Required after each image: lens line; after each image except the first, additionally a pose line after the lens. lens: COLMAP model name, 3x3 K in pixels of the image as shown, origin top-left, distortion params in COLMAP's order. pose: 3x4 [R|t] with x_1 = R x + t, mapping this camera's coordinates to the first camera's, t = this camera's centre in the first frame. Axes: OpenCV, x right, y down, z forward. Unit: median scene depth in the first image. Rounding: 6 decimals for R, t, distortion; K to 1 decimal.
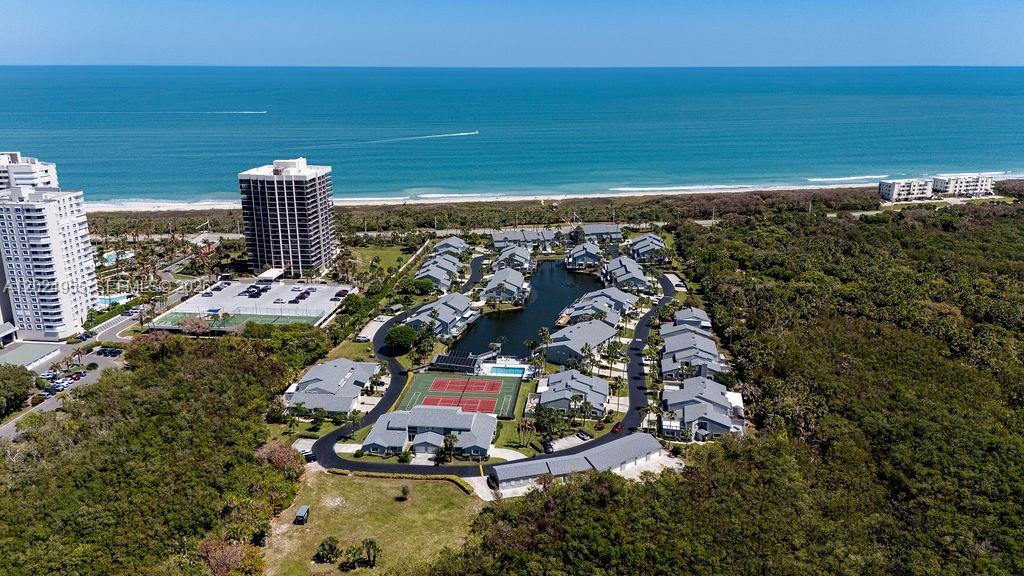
lens RADIAL K [[749.5, 0, 512.0], [0, 749.5, 288.0], [0, 0, 1]] dist [0.120333, -0.179284]
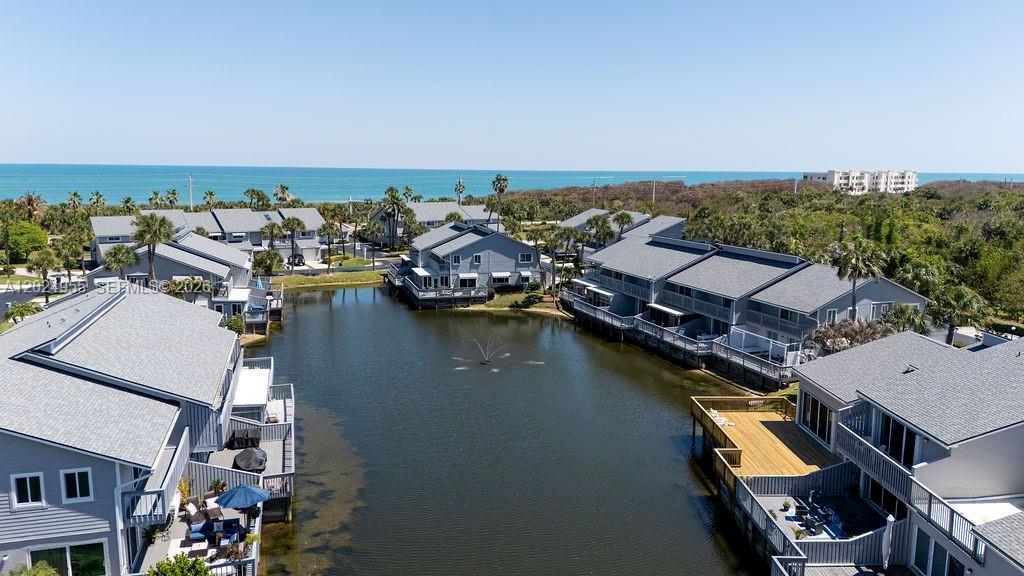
lens RADIAL K [[749.5, 0, 512.0], [0, 749.5, 288.0], [0, 0, 1]] dist [0.120333, -0.179284]
pose [[0.923105, -0.055541, 0.380516, 0.008825], [0.103059, 0.989048, -0.105650, -0.001444], [-0.370481, 0.136742, 0.918720, 0.779942]]
